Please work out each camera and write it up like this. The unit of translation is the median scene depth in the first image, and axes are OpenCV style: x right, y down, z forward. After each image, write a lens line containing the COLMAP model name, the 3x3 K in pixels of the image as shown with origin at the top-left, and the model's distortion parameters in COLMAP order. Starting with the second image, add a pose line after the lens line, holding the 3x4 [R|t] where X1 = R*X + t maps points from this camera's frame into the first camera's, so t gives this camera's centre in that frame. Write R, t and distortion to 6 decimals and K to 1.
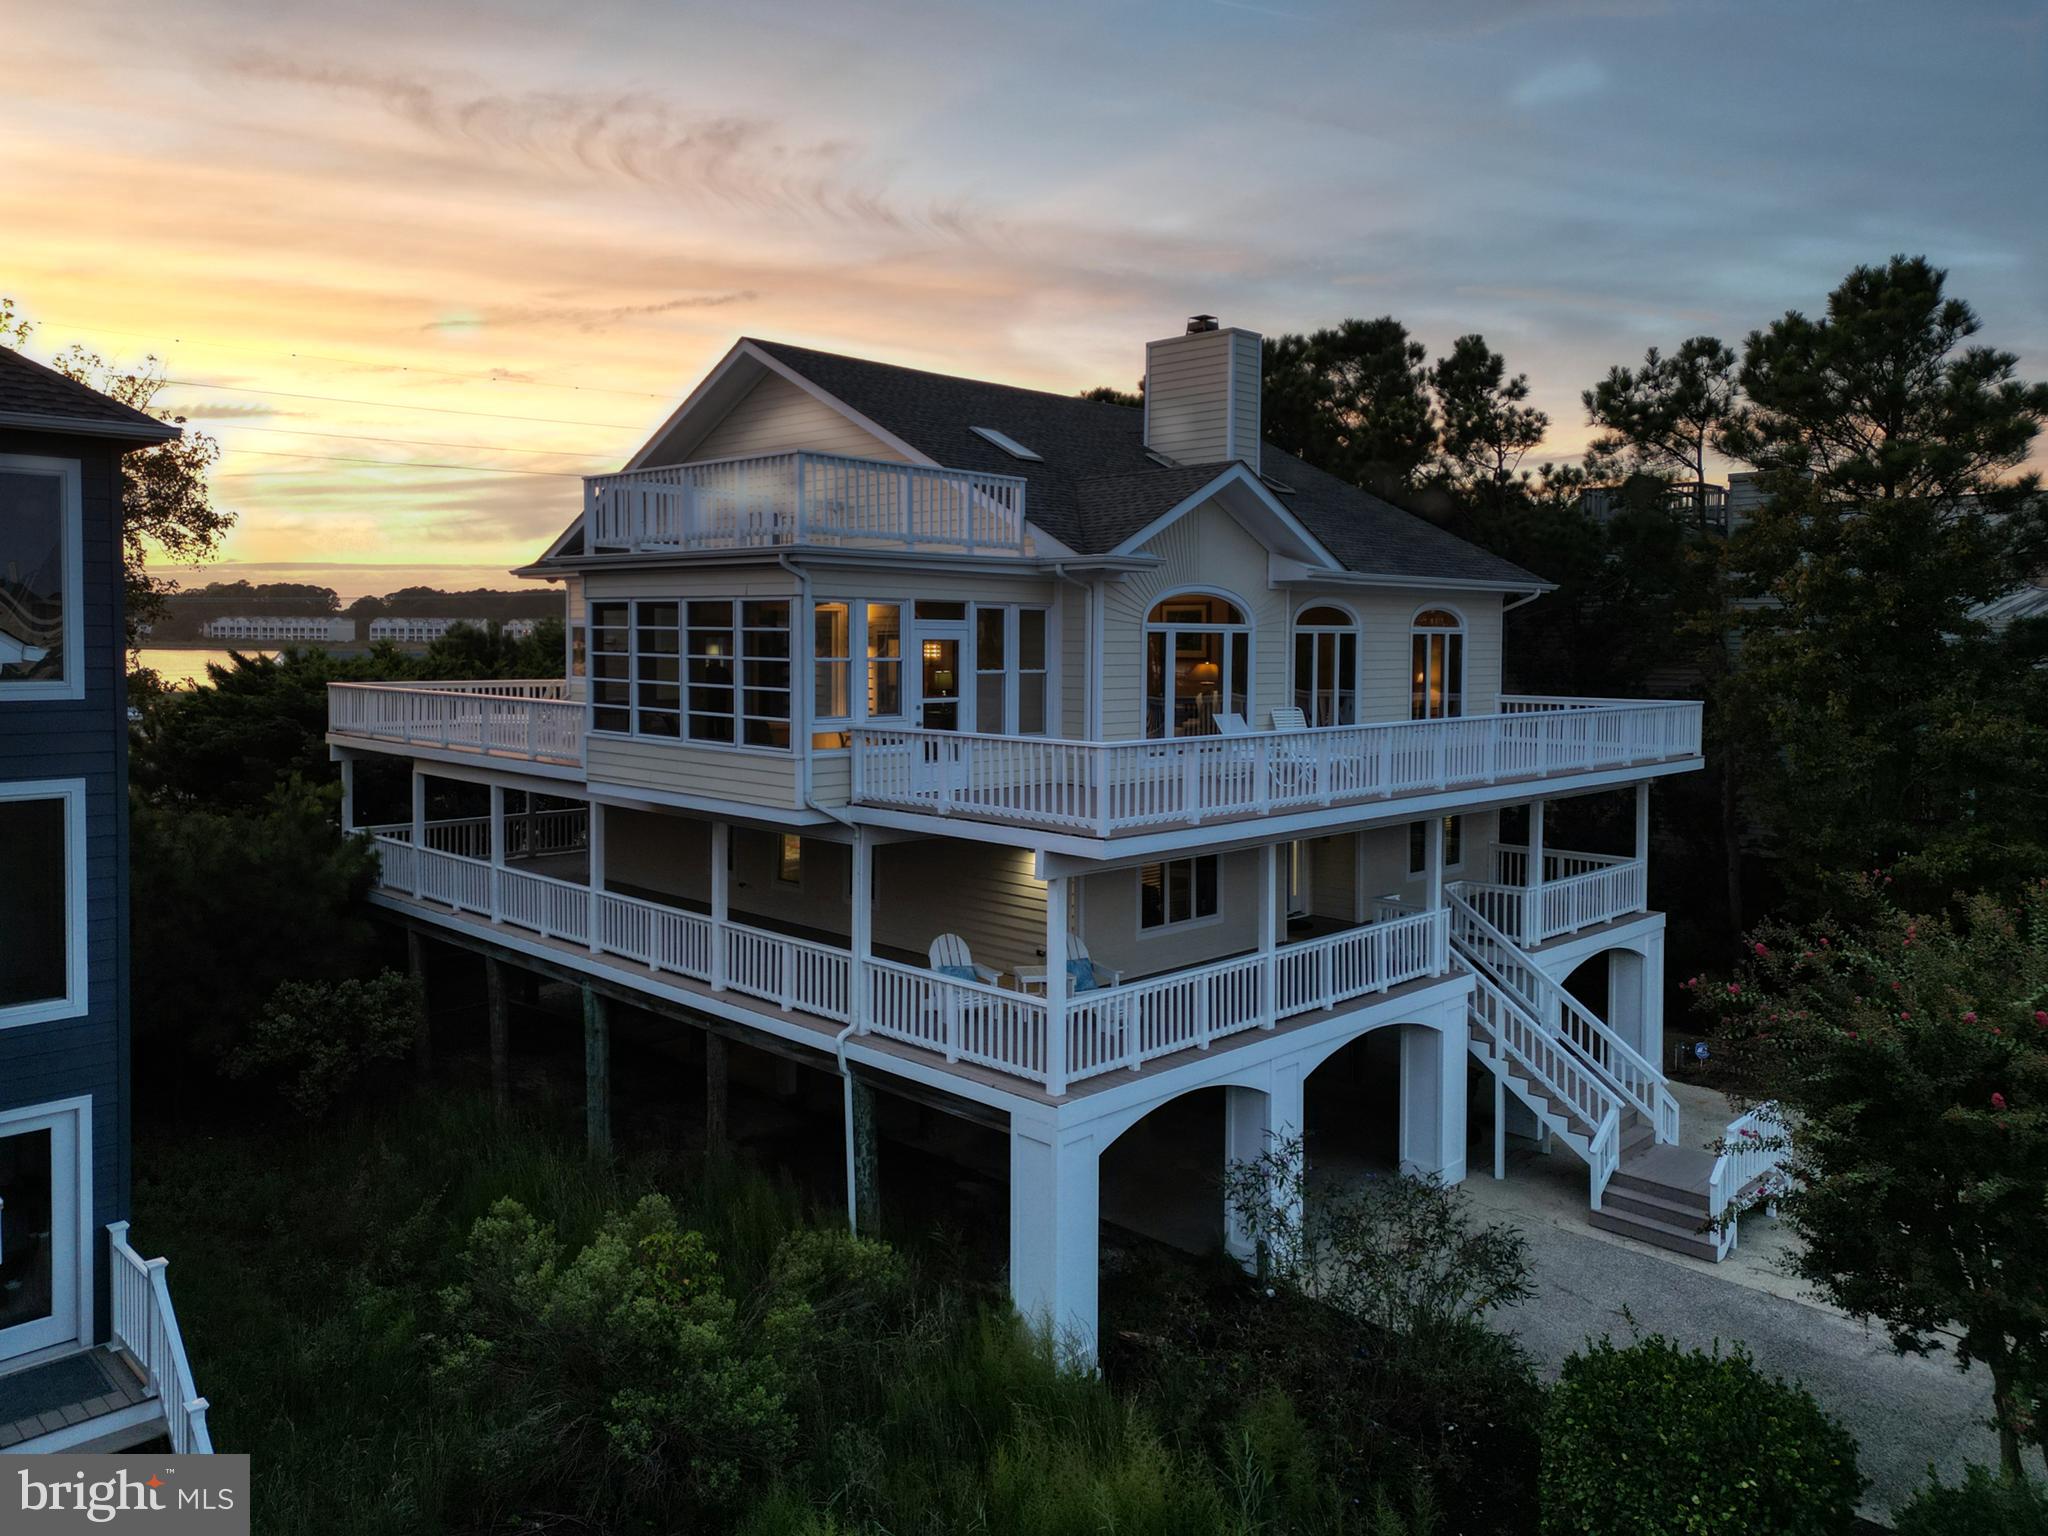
lens RADIAL K [[1464.9, 0, 1019.9], [0, 1464.9, 651.8], [0, 0, 1]] dist [0.000172, -0.009715]
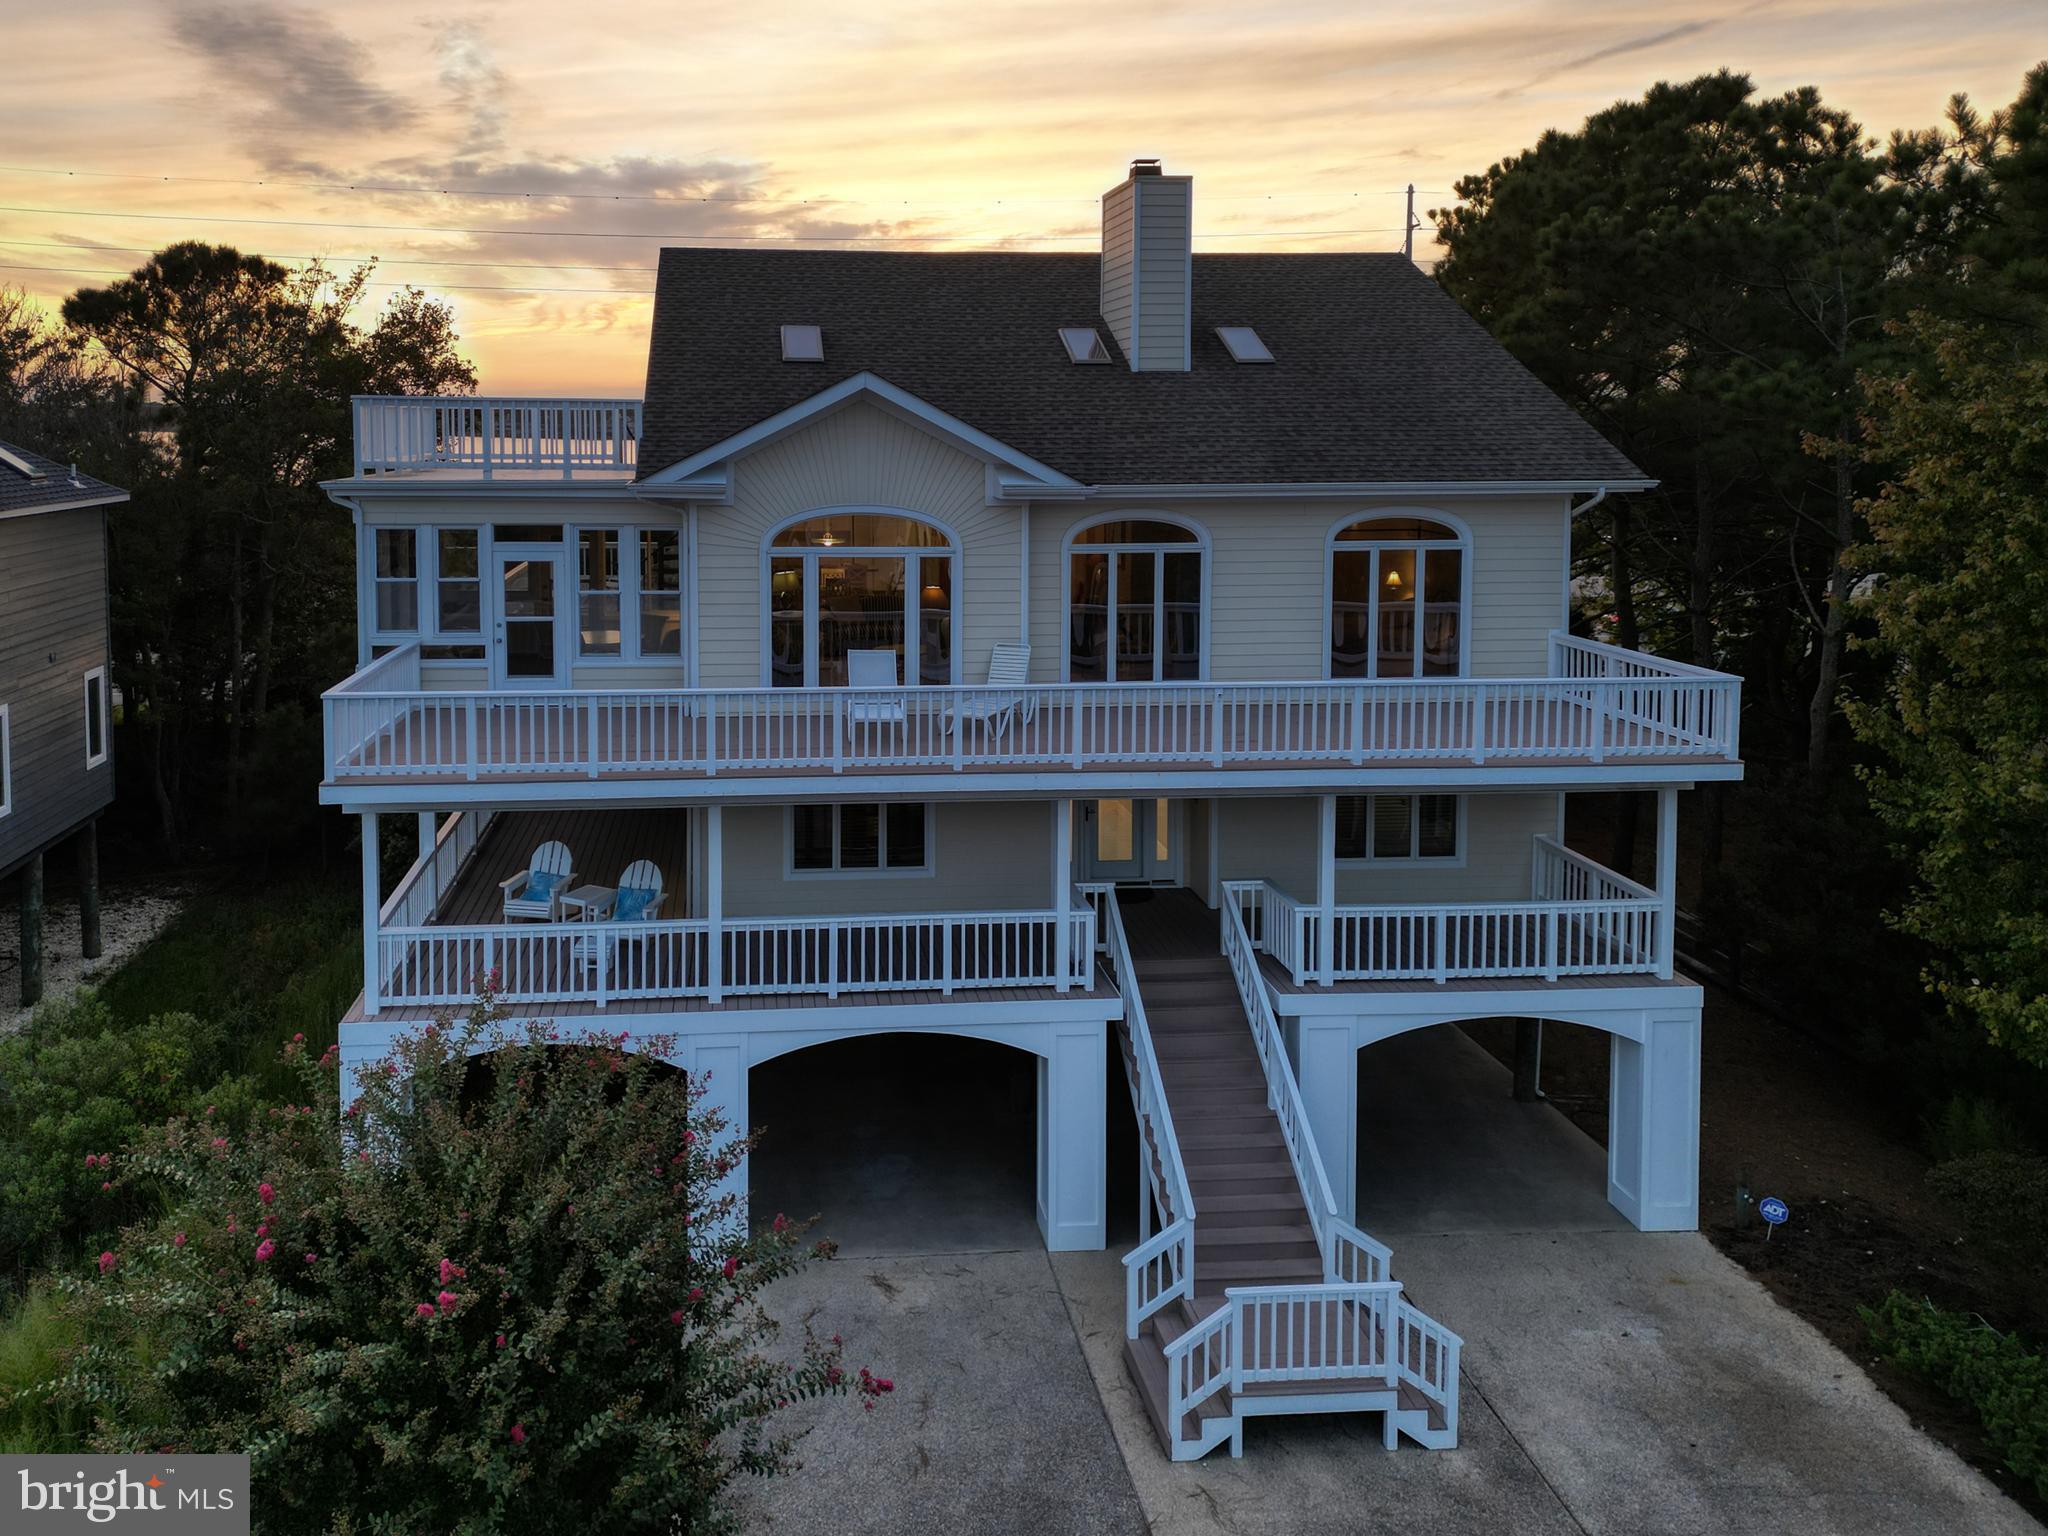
lens RADIAL K [[1500.9, 0, 874.6], [0, 1500.9, 530.0], [0, 0, 1]] dist [0.002832, 0.005977]
pose [[0.767348, 0.046483, -0.639544, 0.741410], [-0.007302, 0.997938, 0.063770, -0.091154], [0.641189, -0.044264, 0.766105, 0.308226]]
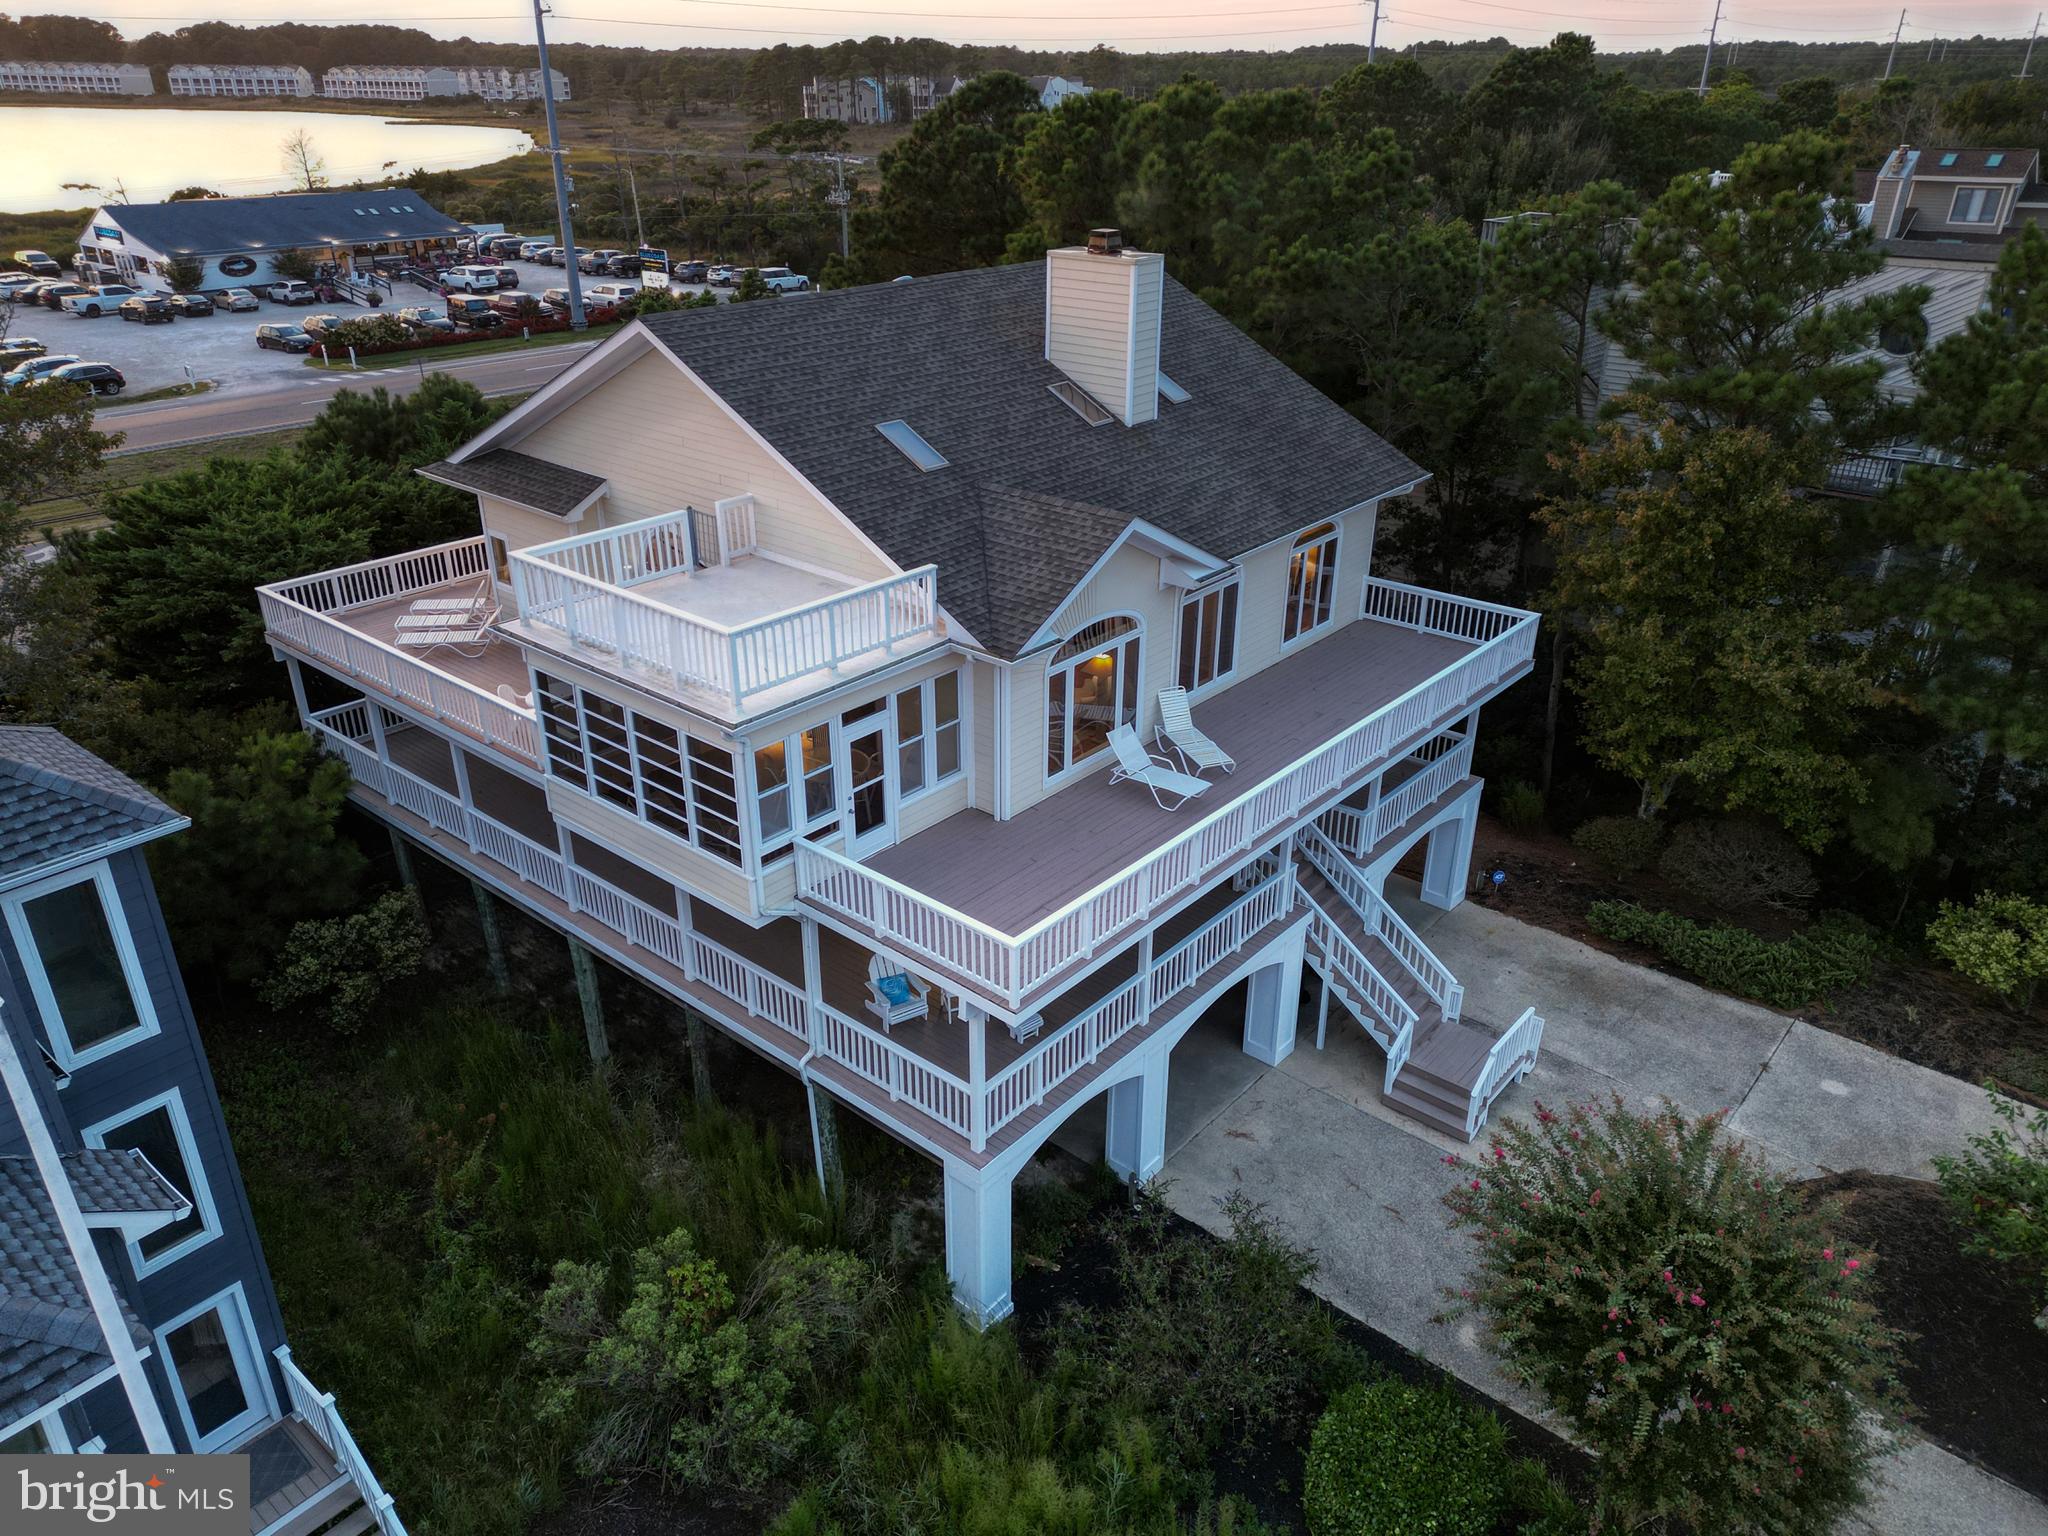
lens RADIAL K [[1434.5, 0, 1022.9], [0, 1434.5, 756.4], [0, 0, 1]] dist [0.003727, 0.000412]
pose [[0.997135, -0.032365, 0.068372, -0.008908], [0.000475, 0.906506, 0.422193, -0.415283], [-0.075644, -0.420951, 0.903924, -0.008173]]
